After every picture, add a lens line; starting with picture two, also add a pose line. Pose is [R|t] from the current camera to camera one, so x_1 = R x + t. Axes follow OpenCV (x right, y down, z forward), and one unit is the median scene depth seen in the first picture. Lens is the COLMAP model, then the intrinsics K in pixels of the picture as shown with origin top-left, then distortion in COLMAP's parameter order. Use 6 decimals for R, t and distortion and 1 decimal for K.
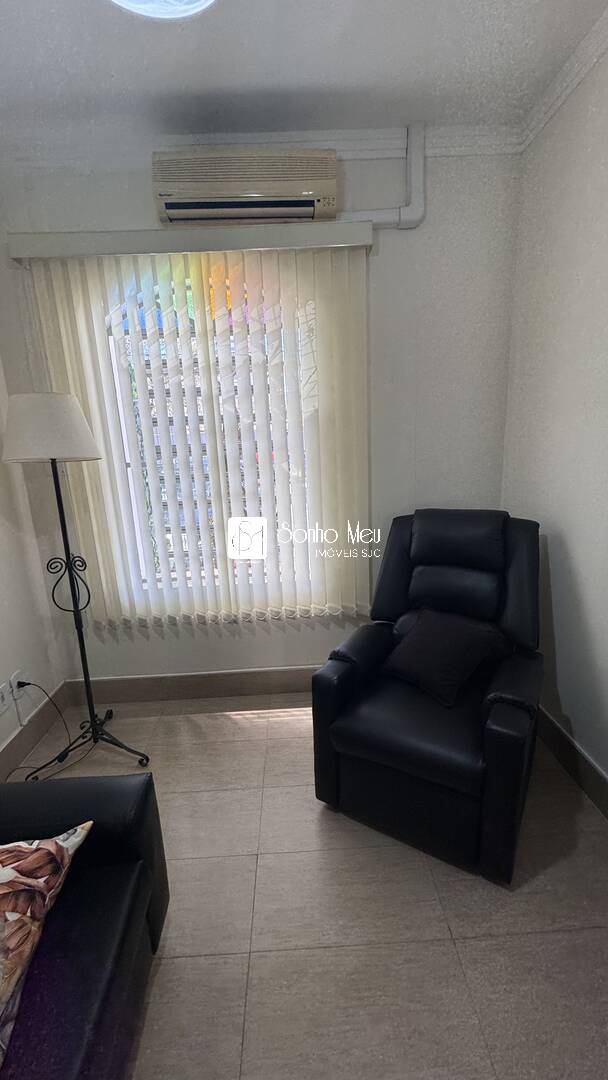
lens RADIAL K [[434.4, 0, 310.1], [0, 434.4, 541.7], [0, 0, 1]] dist [-0.002618, 0.000663]
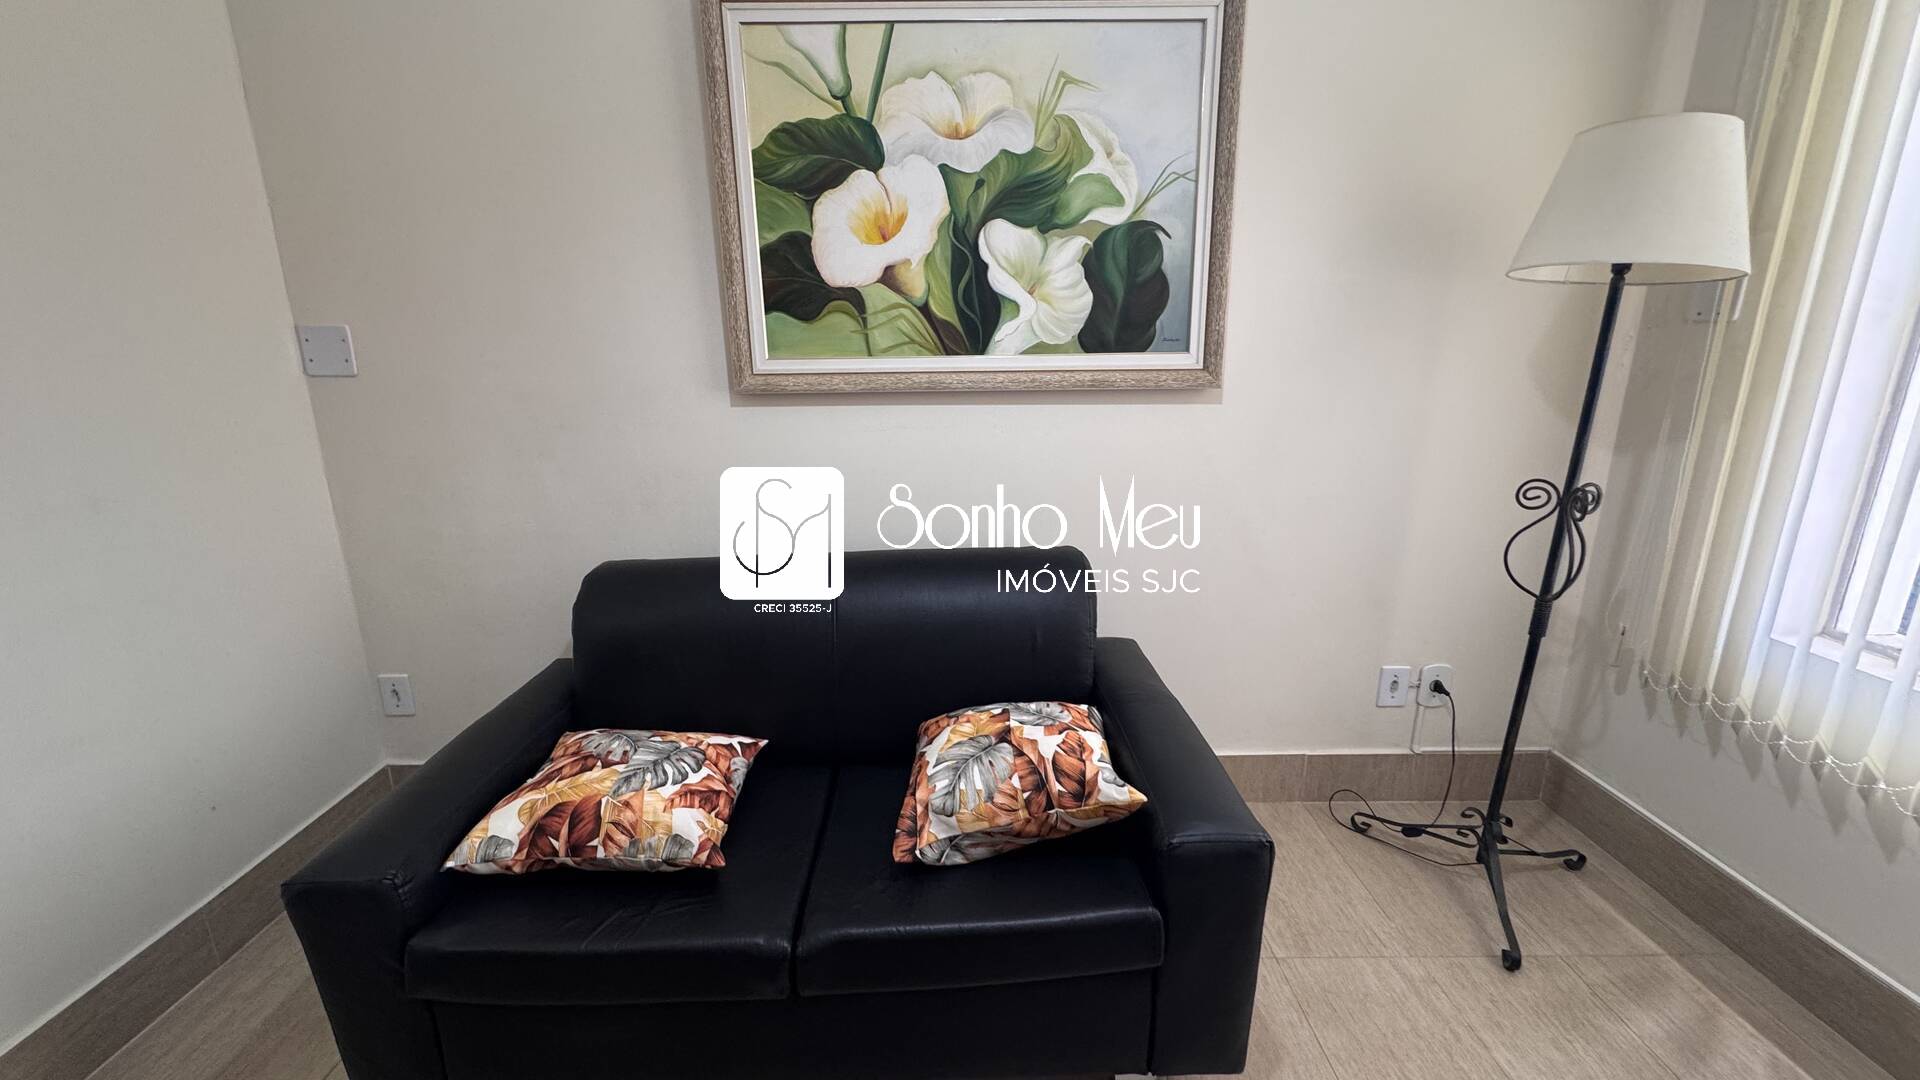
lens RADIAL K [[772.3, 0, 967.6], [0, 772.3, 545.5], [0, 0, 1]] dist [-0.002618, 0.000663]
pose [[-0.036970, 0.291841, -0.955752, 0.274288], [-0.230131, 0.928214, 0.292334, 0.000374], [0.972457, 0.230755, 0.032845, 0.315459]]
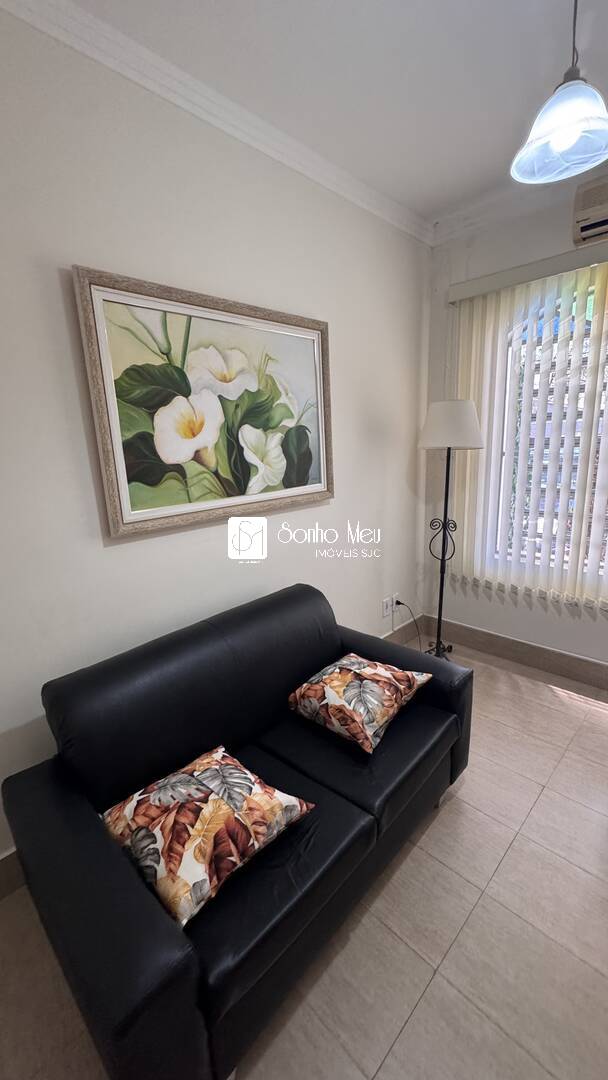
lens RADIAL K [[434.4, 0, 299.0], [0, 434.4, 543.7], [0, 0, 1]] dist [-0.002618, 0.000663]
pose [[0.673084, 0.177900, -0.717851, 0.120293], [-0.159845, 0.982689, 0.093656, 0.050637], [0.722086, 0.051706, 0.689868, -0.253124]]
